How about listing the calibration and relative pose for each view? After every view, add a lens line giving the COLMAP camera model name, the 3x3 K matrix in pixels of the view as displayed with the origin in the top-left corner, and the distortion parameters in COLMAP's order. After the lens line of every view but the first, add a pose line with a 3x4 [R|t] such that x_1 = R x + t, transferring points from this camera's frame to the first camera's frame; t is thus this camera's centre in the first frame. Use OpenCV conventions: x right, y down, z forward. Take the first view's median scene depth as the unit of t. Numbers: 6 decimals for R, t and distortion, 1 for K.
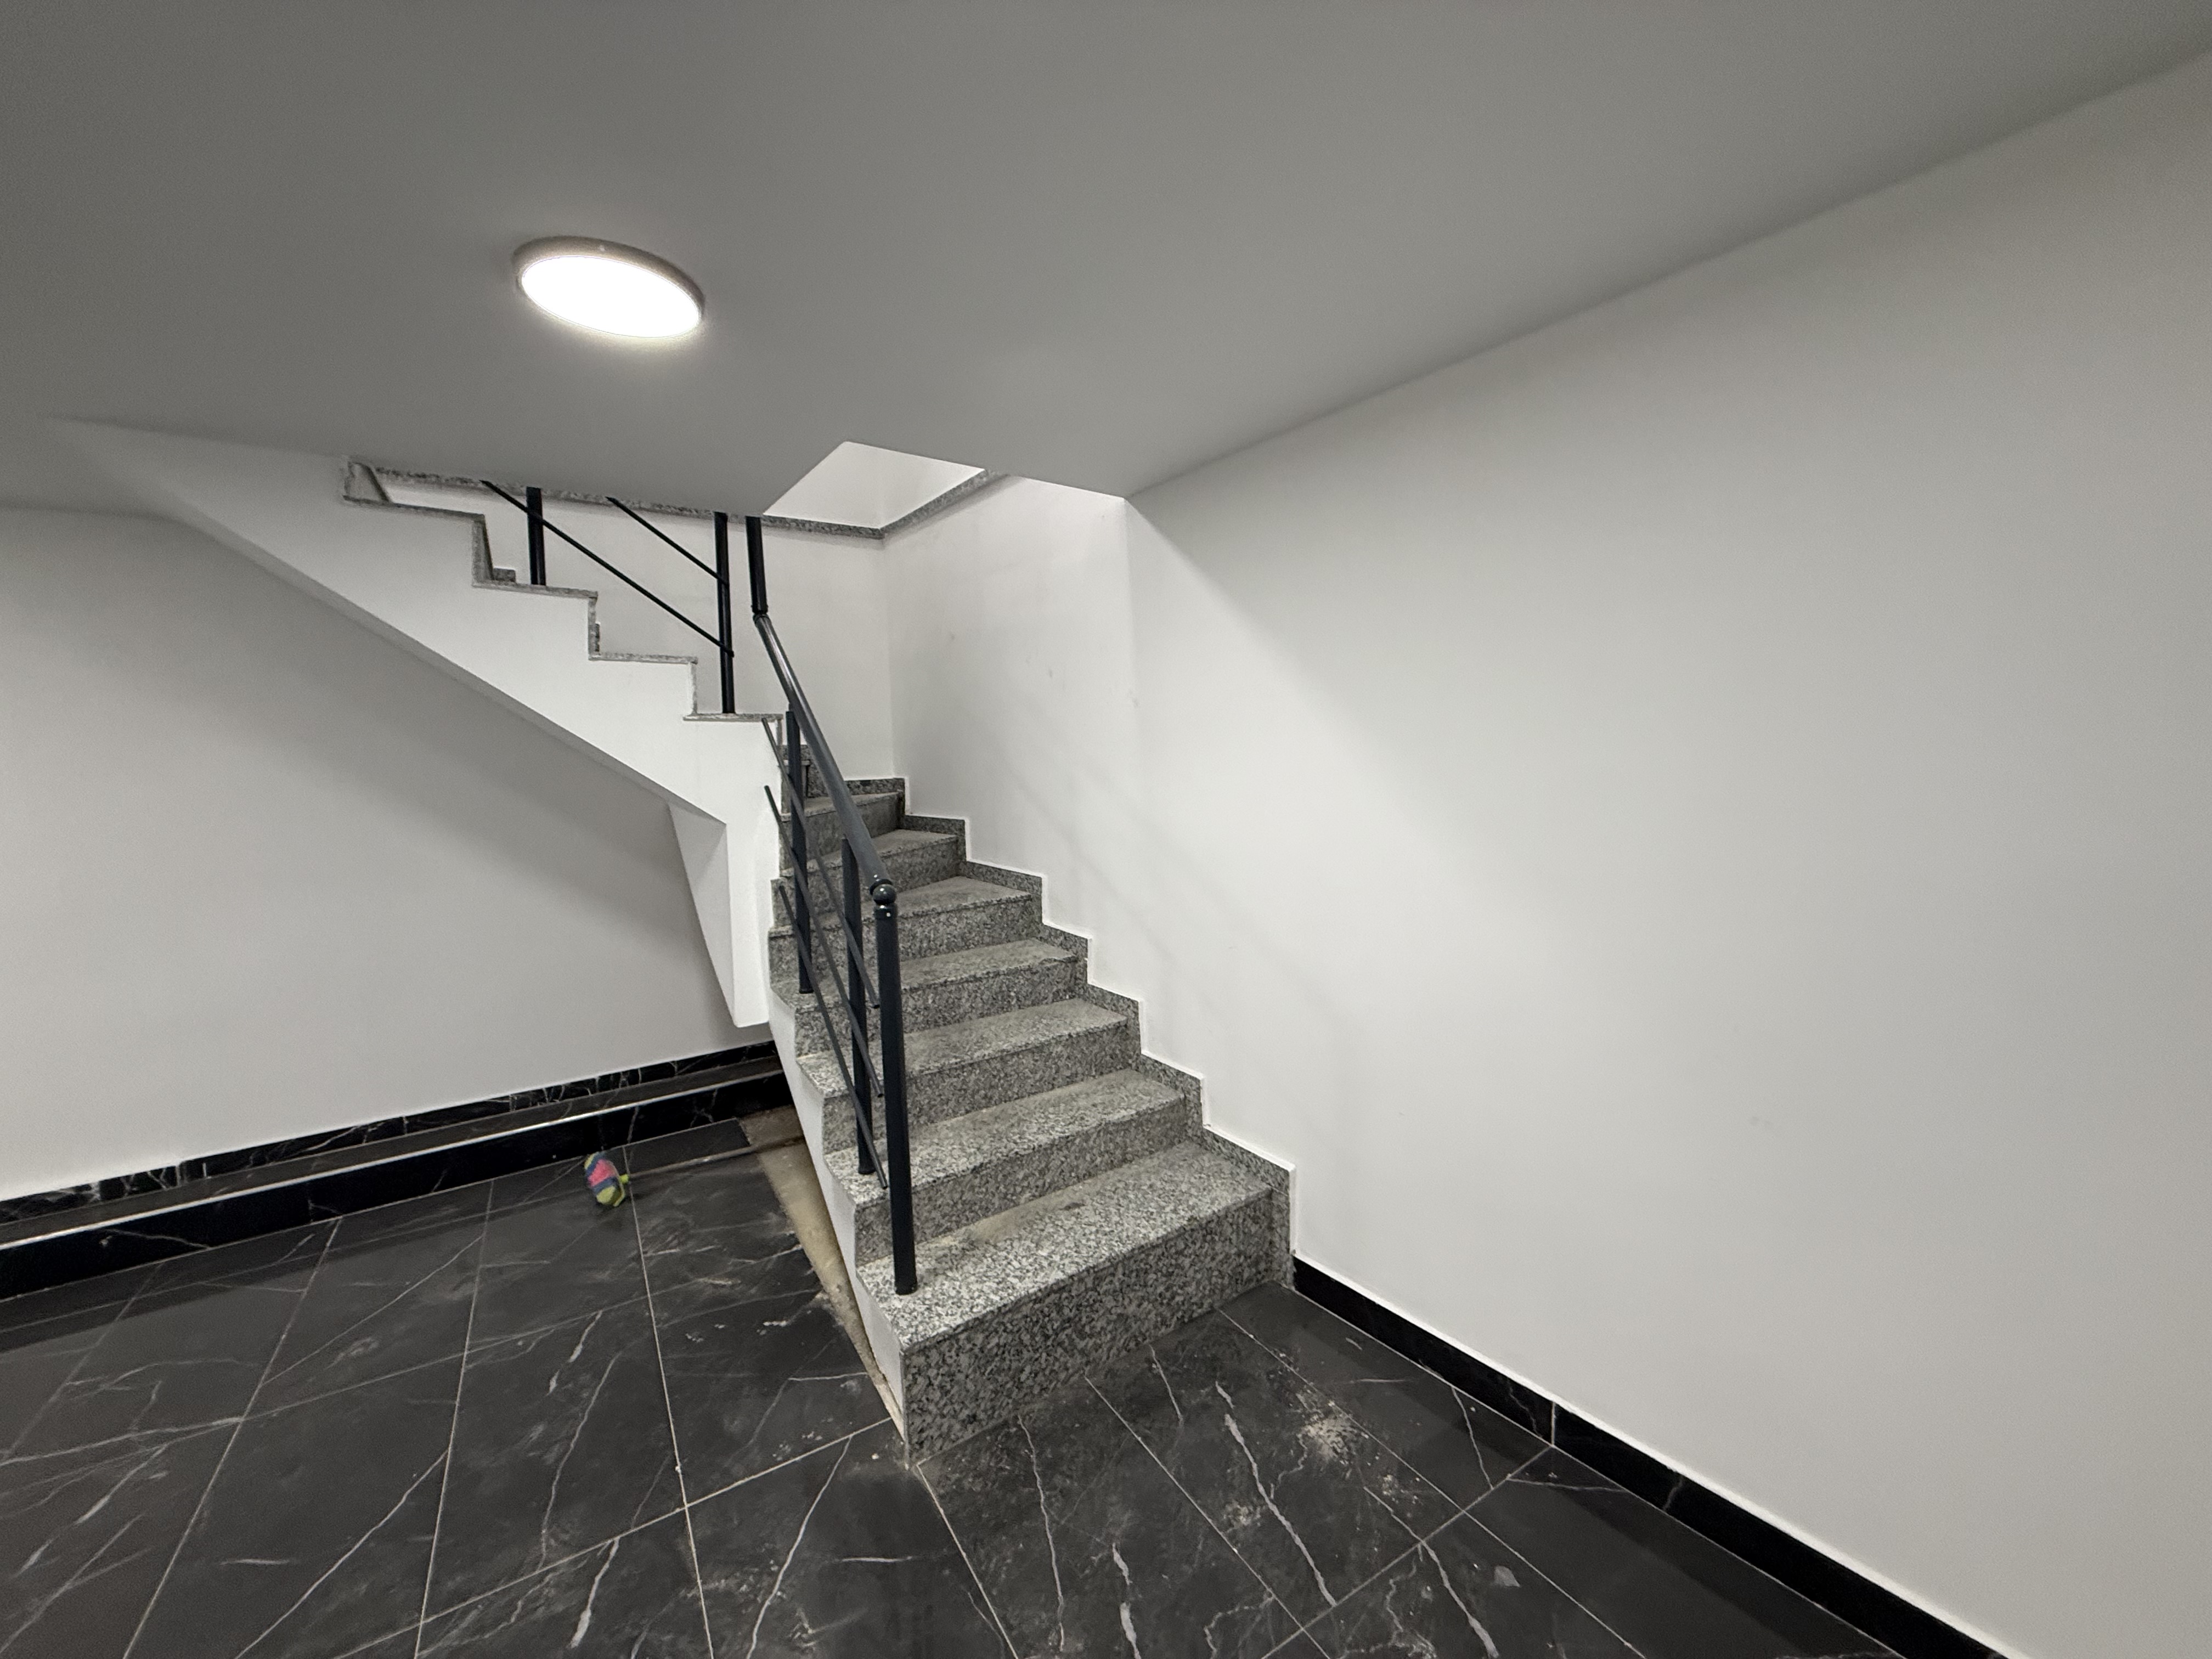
lens RADIAL K [[880.3, 0, 1142.5], [0, 880.3, 829.1], [0, 0, 1]] dist [-0.037655, 0.000036]
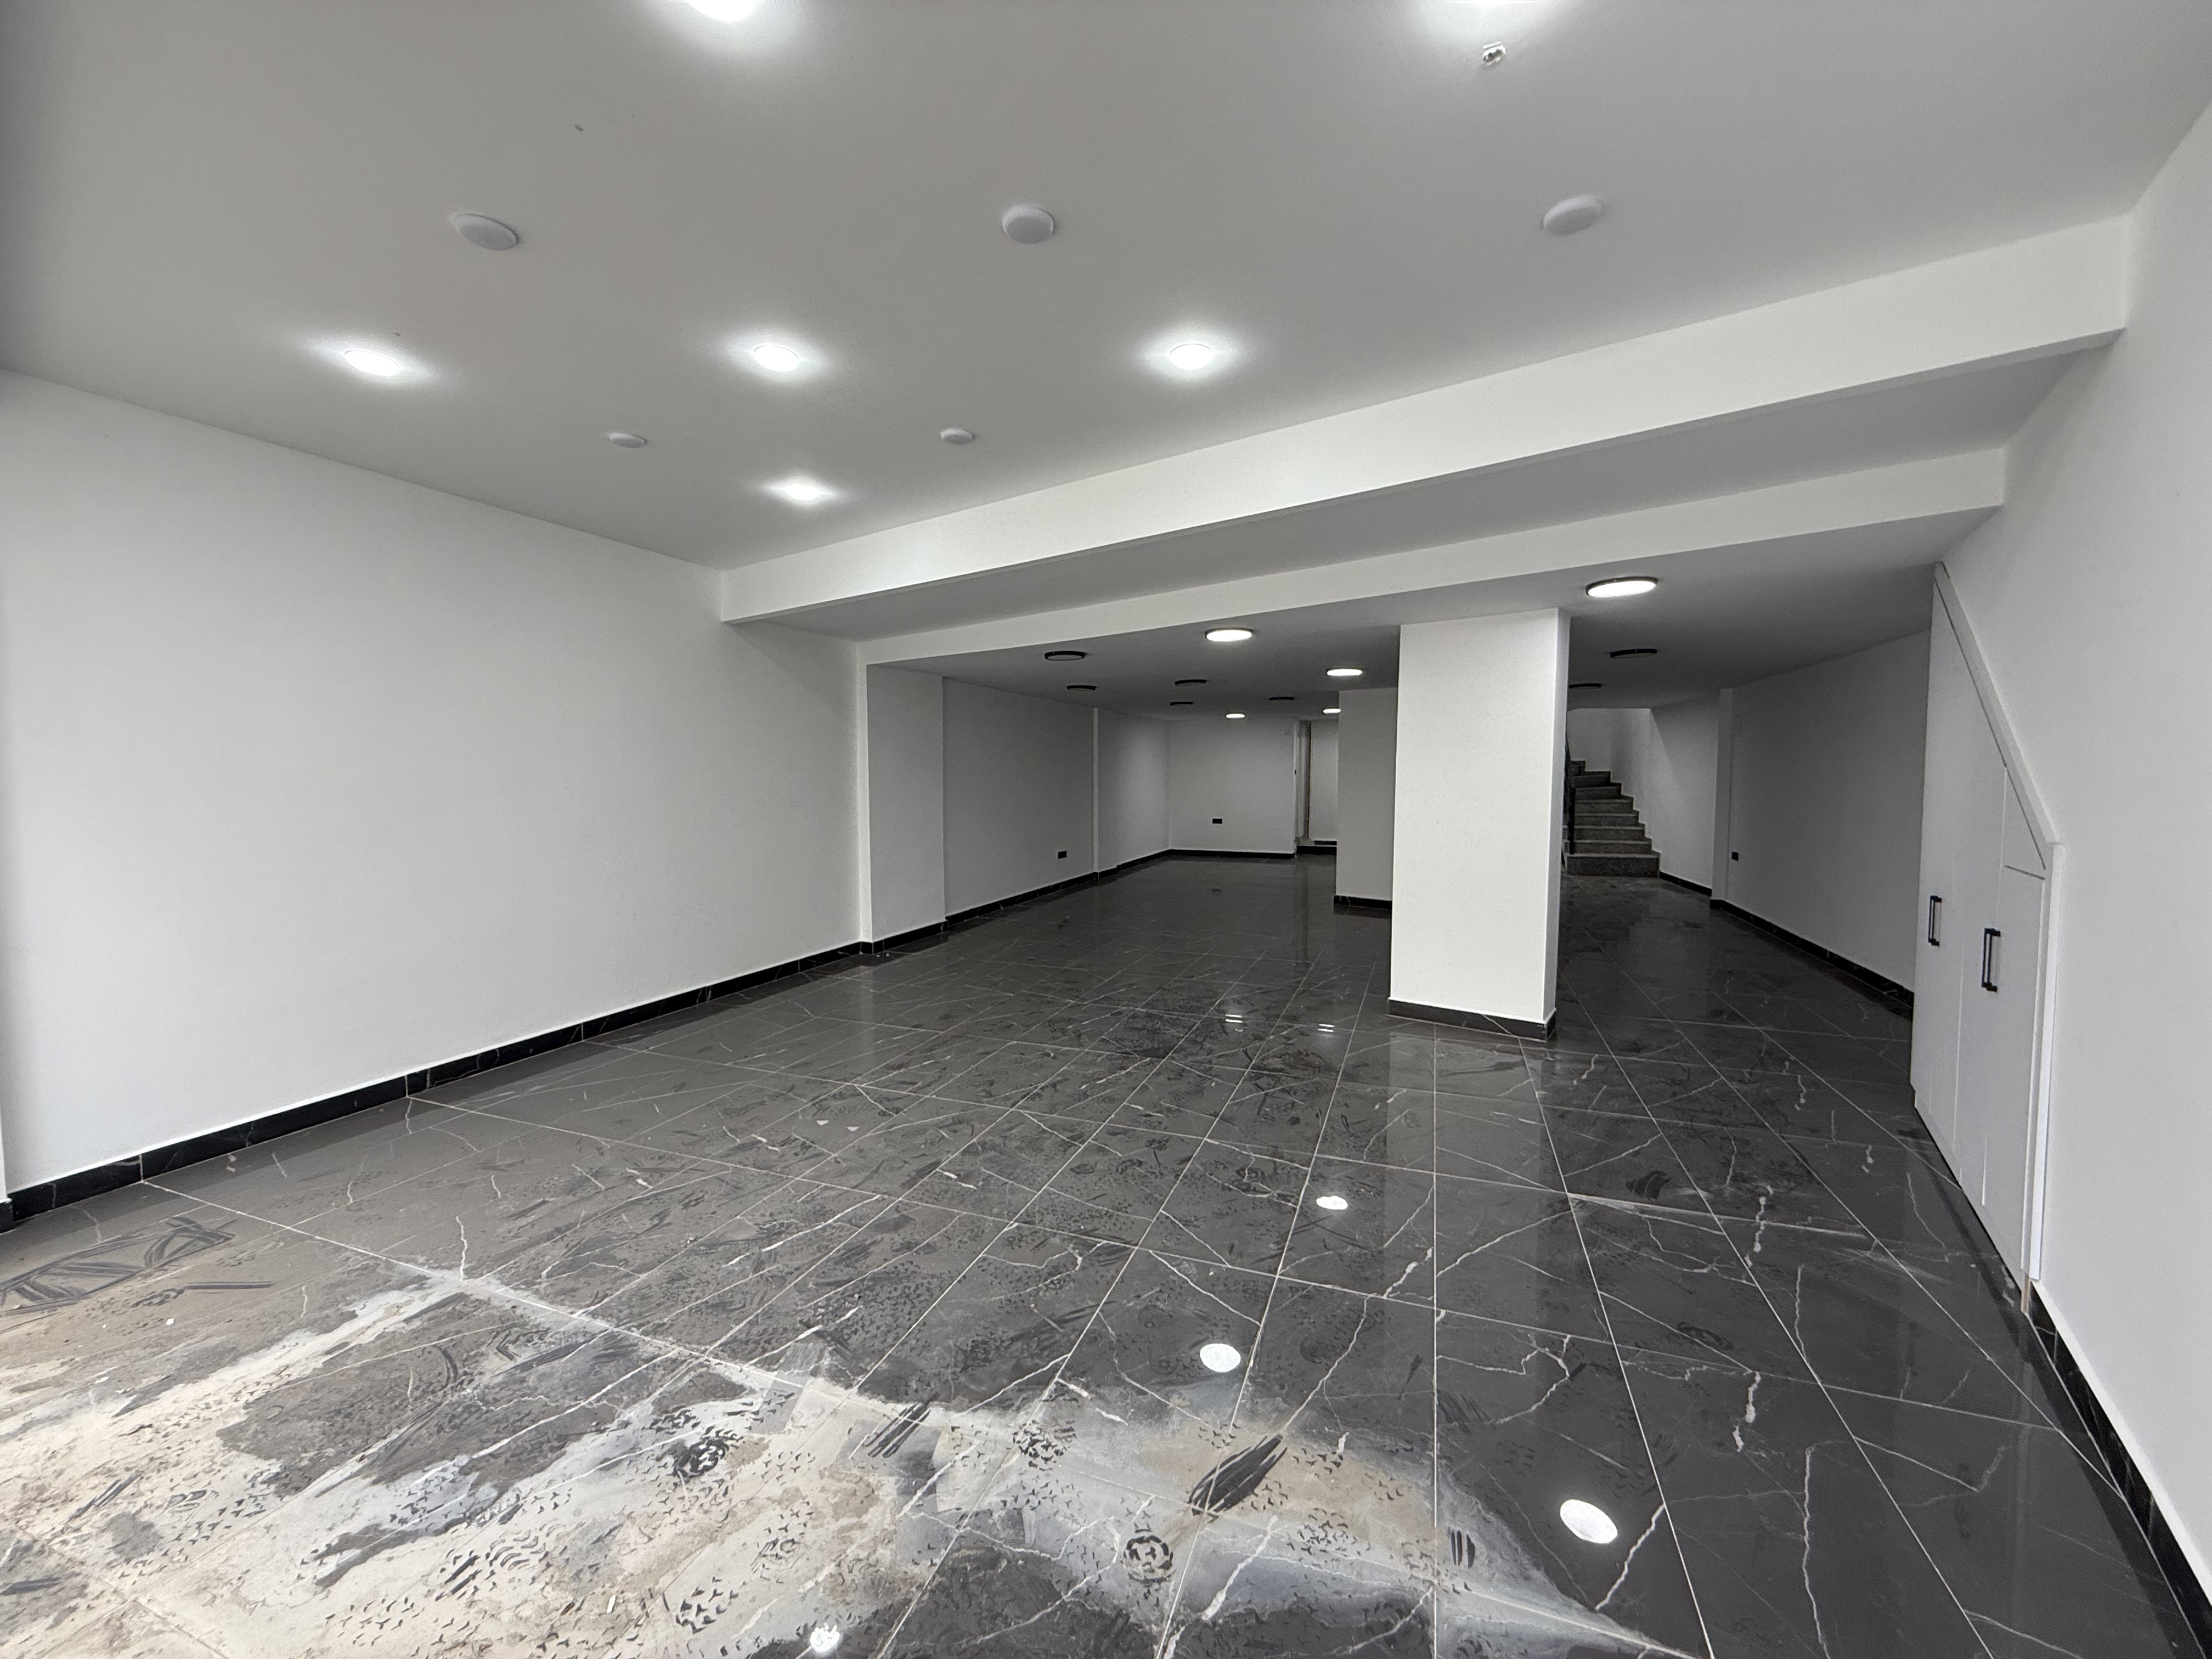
lens RADIAL K [[881.0, 0, 1098.7], [0, 881.0, 824.7], [0, 0, 1]] dist [0.000905, -0.000328]
pose [[0.580746, 0.082330, -0.809911, 1.935144], [-0.084387, 0.995602, 0.040696, 0.250537], [0.809699, 0.044712, 0.585139, -3.698940]]
